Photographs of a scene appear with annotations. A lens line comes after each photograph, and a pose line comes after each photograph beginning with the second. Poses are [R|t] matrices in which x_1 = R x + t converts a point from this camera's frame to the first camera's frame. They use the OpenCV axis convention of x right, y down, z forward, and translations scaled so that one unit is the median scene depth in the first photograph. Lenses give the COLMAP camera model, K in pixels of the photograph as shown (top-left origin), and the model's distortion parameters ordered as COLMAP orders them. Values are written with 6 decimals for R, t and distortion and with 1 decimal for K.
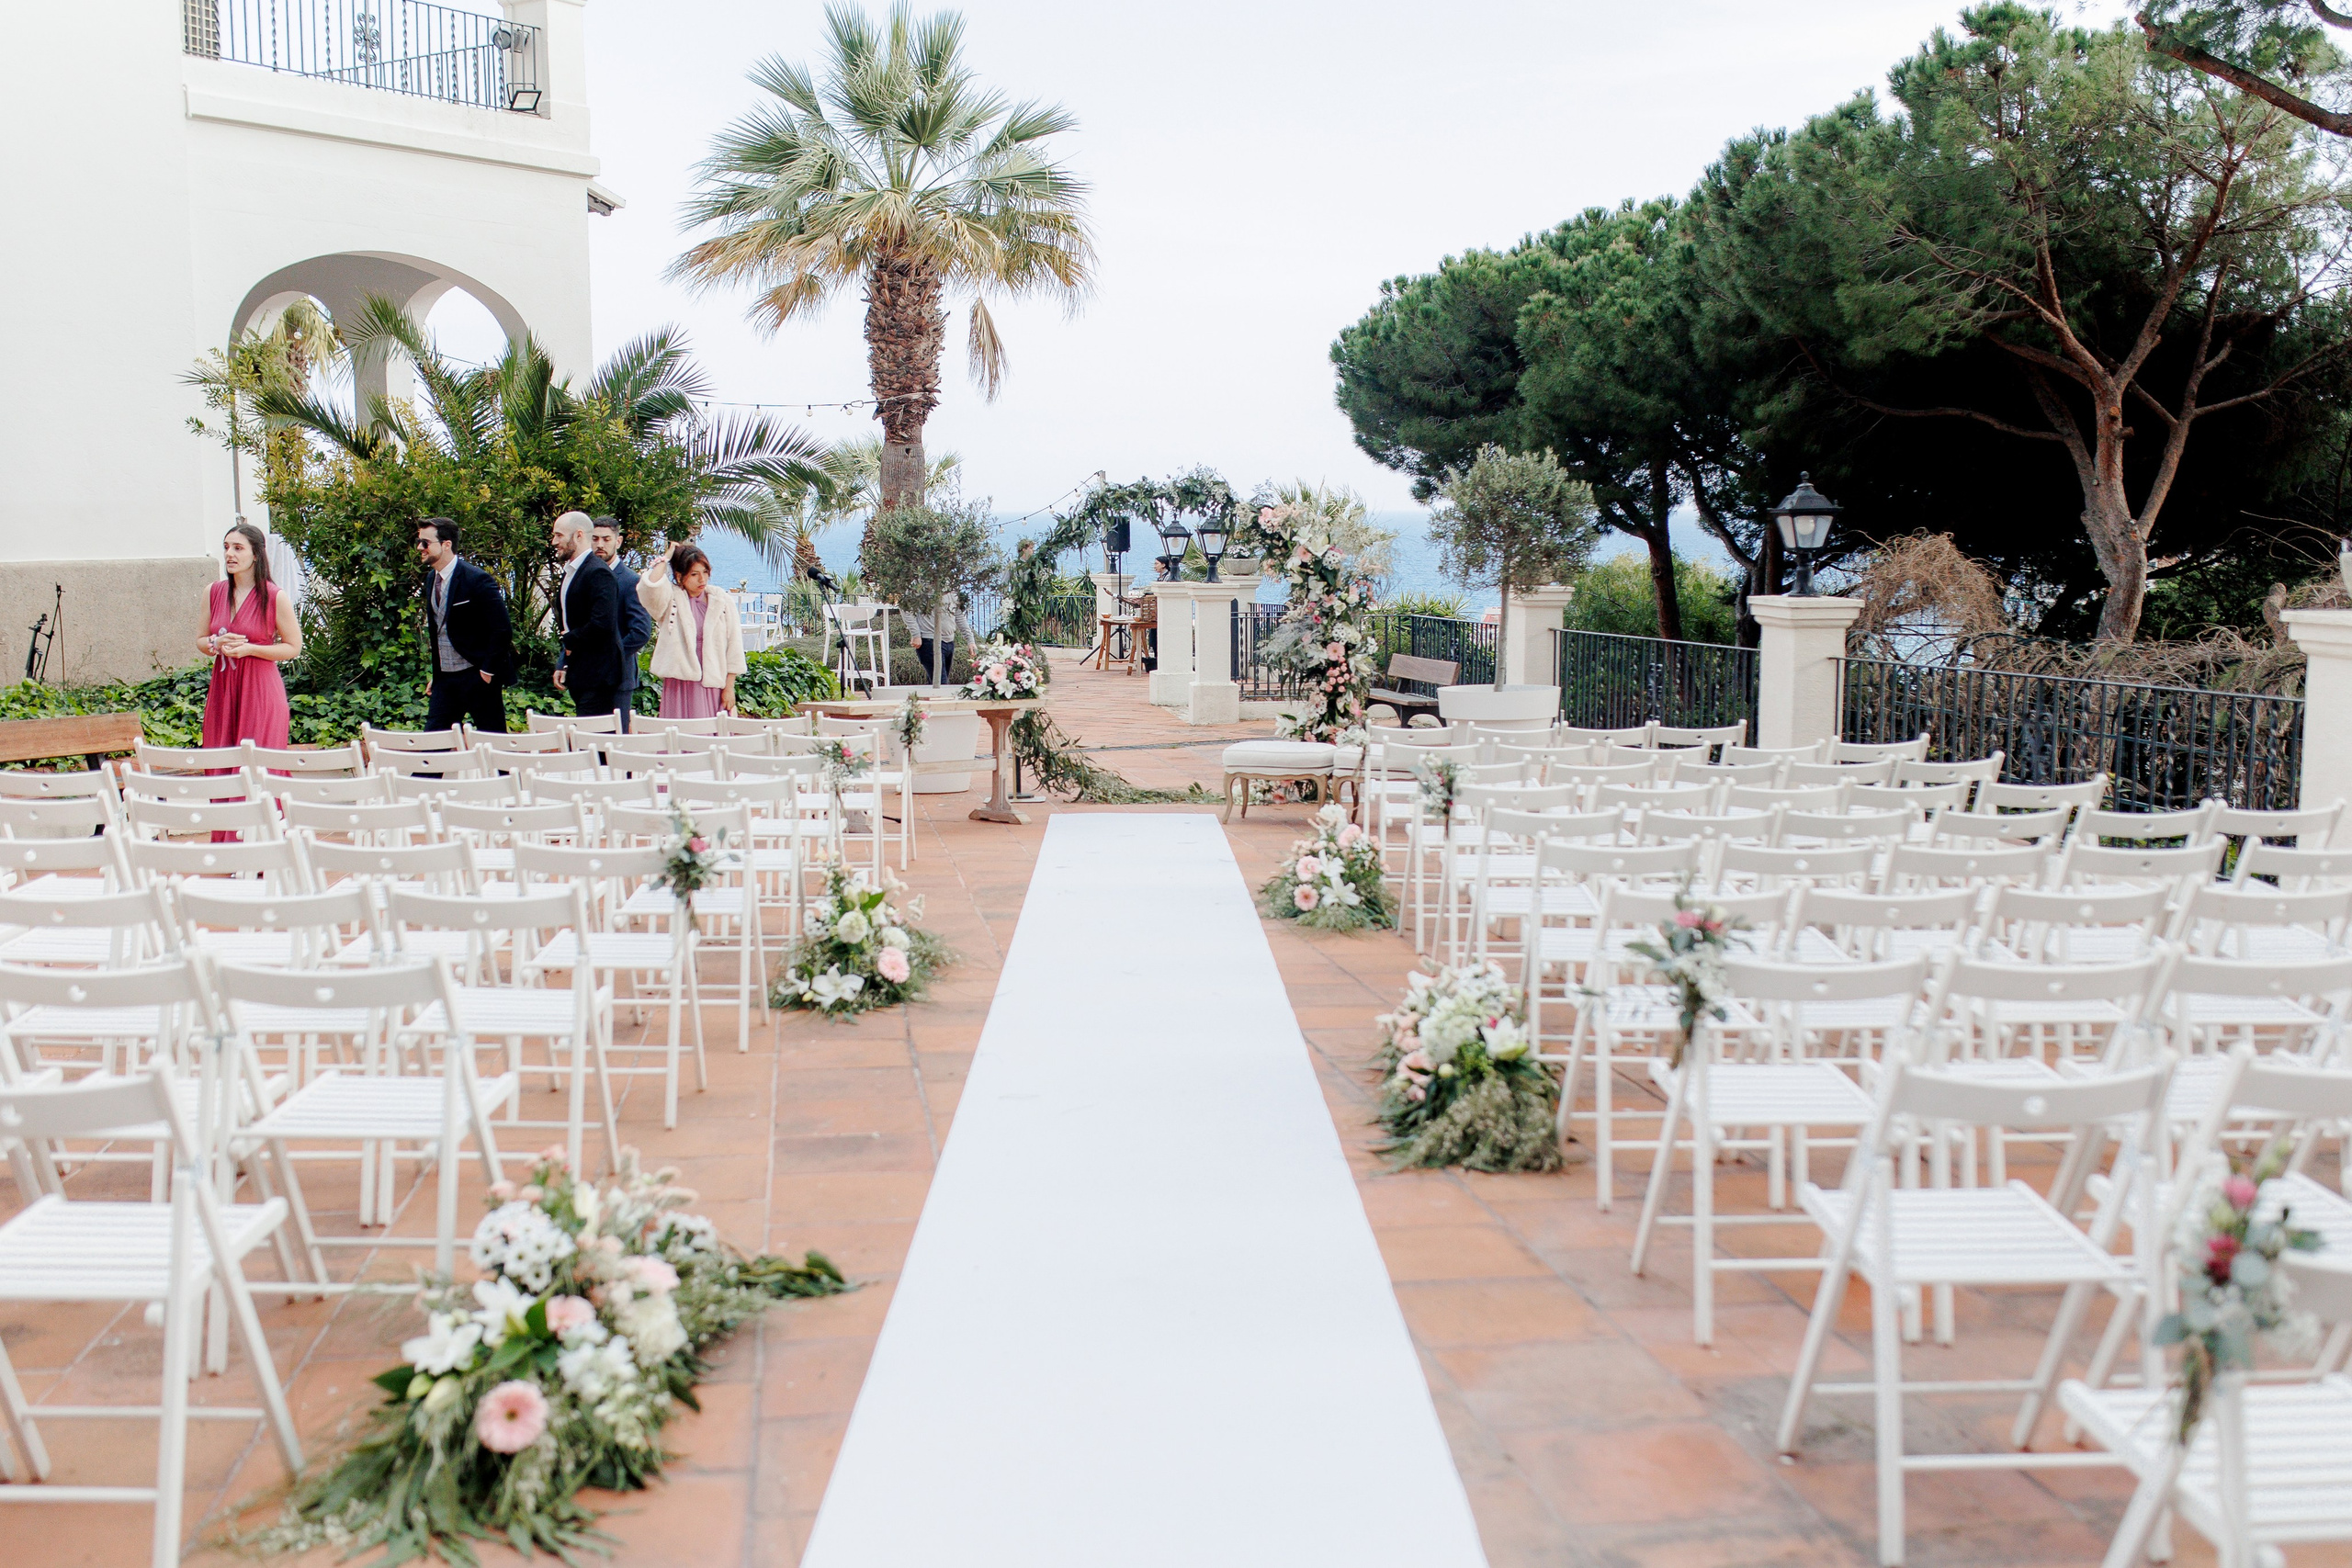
lens RADIAL K [[2328.5, 0, 1176.0], [0, 2328.5, 784.0], [0, 0, 1]] dist [-0.015246, 0.024101]
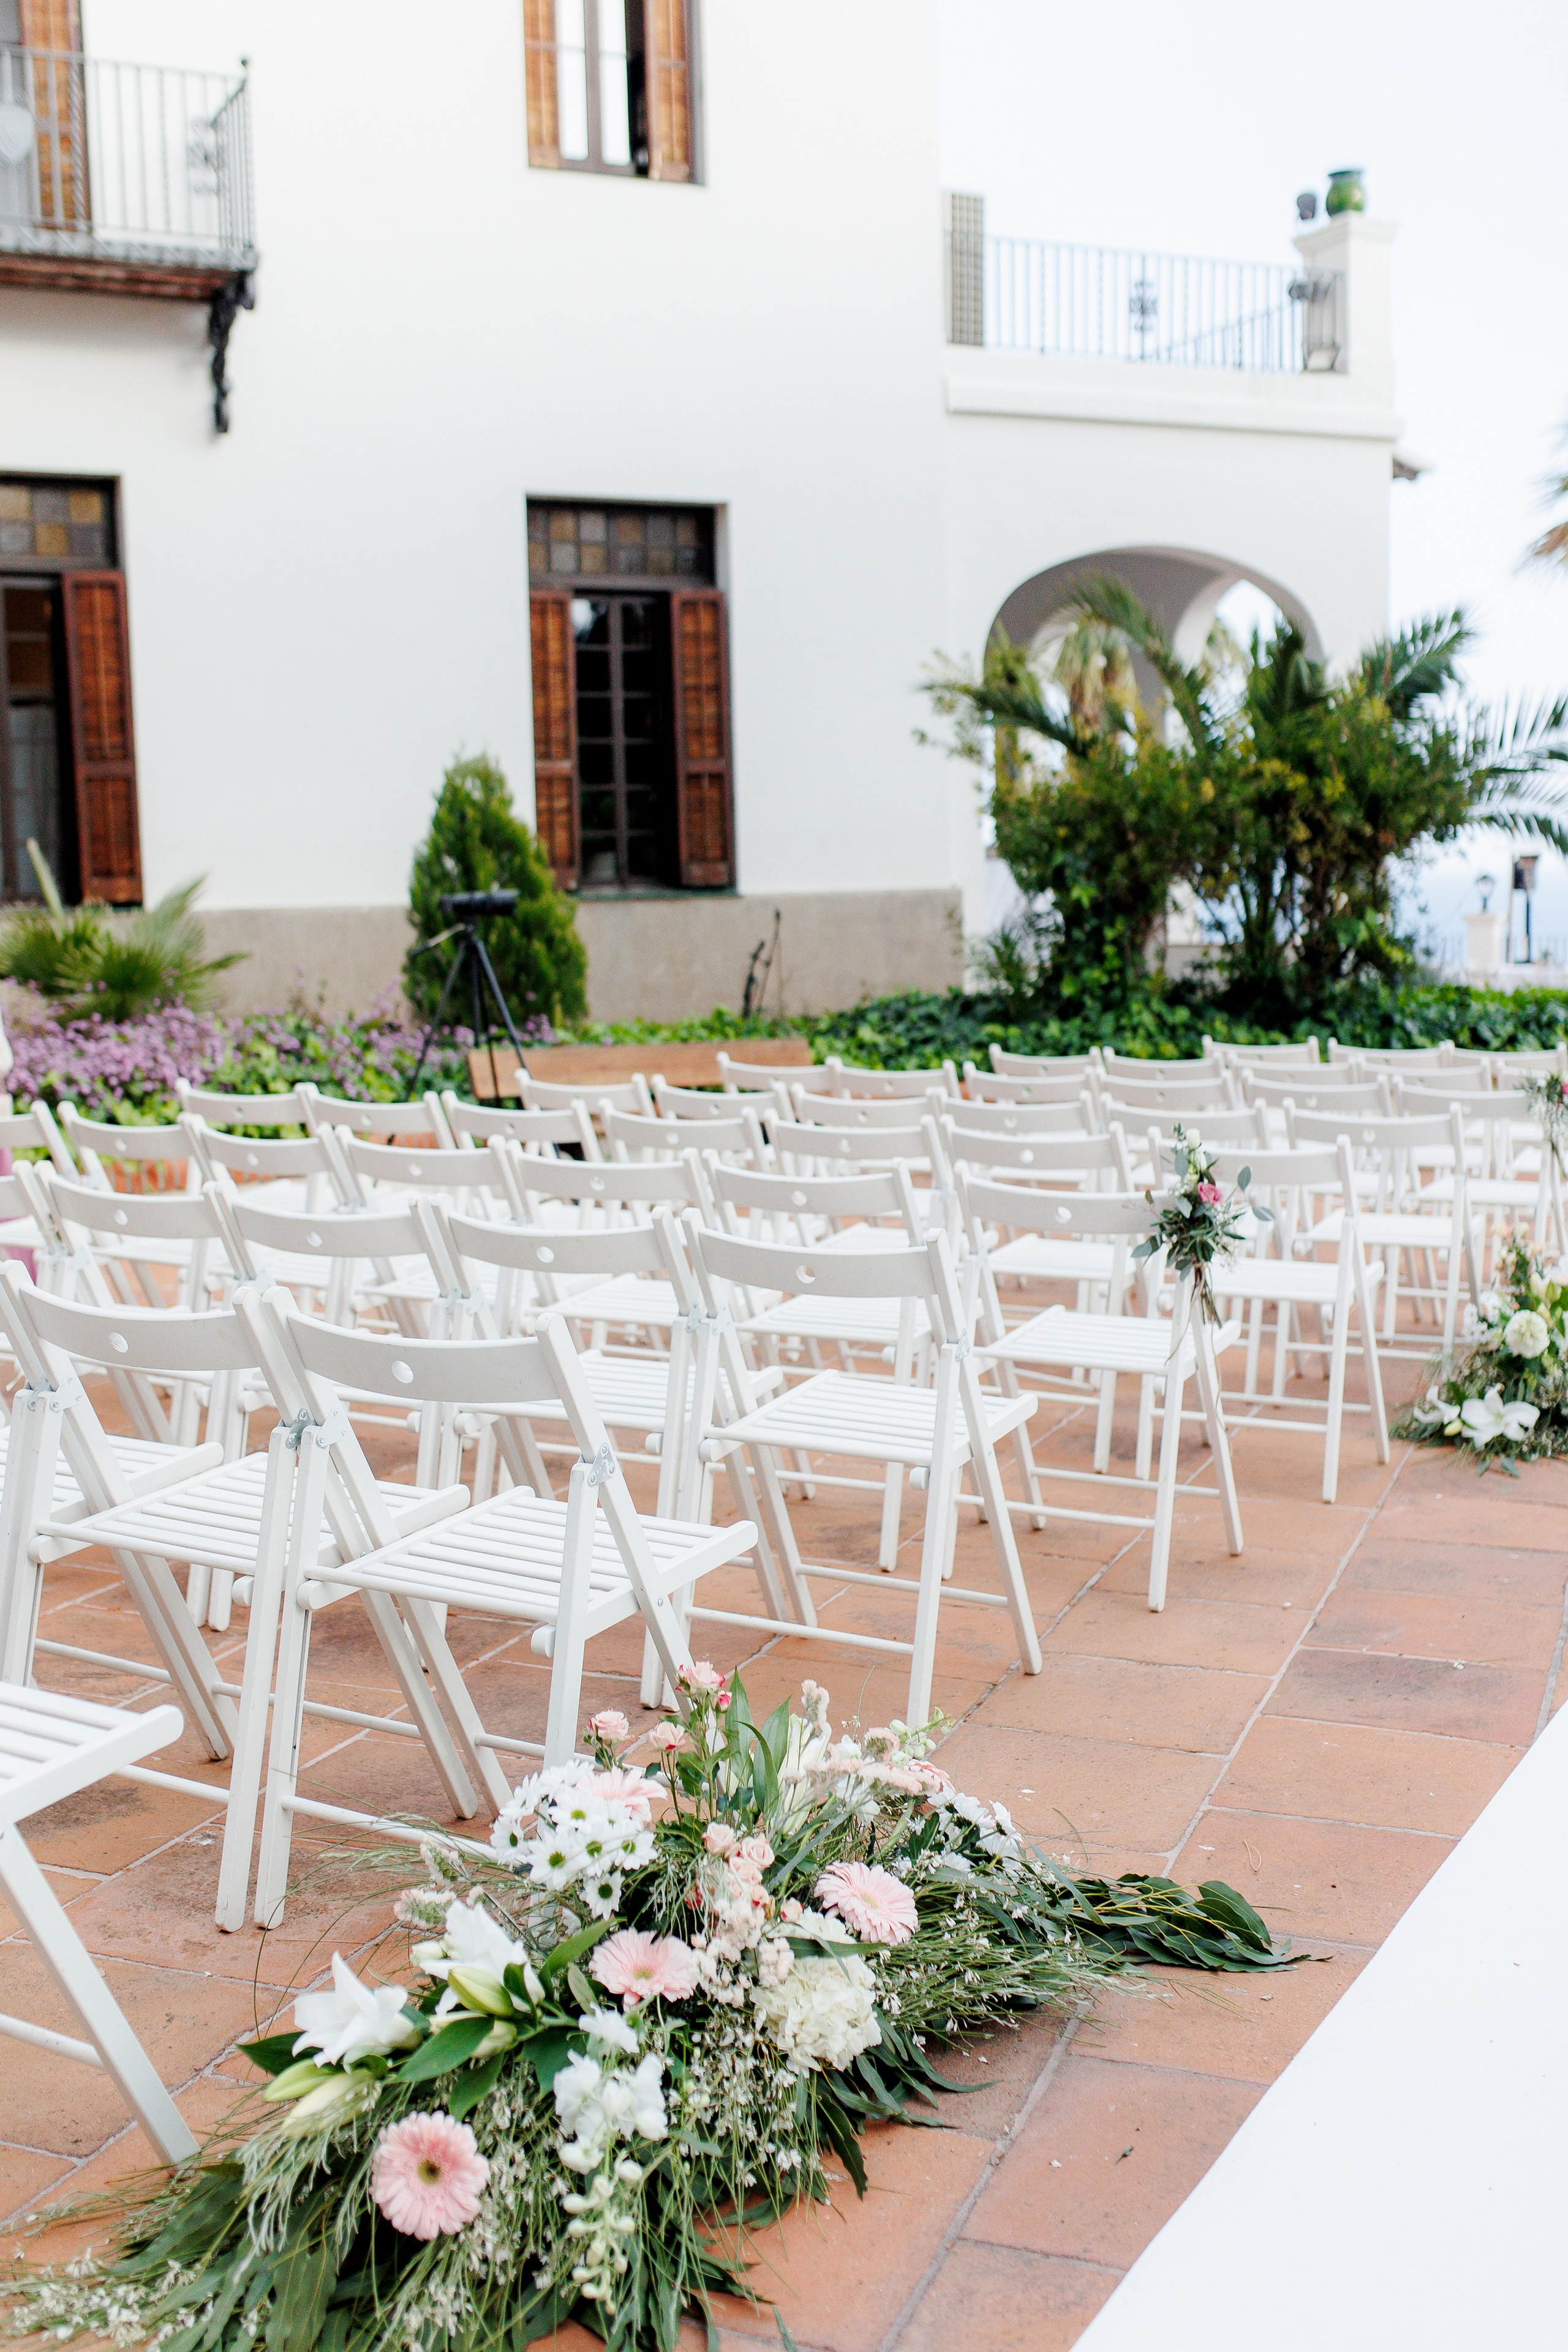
lens RADIAL K [[2328.7, 0, 784.0], [0, 2328.7, 1176.0], [0, 0, 1]] dist [-0.015246, 0.024101]
pose [[0.850616, 0.039819, -0.524278, 0.022507], [-0.037934, 0.999177, 0.014341, 0.009083], [0.524418, 0.007689, 0.851426, 0.203011]]
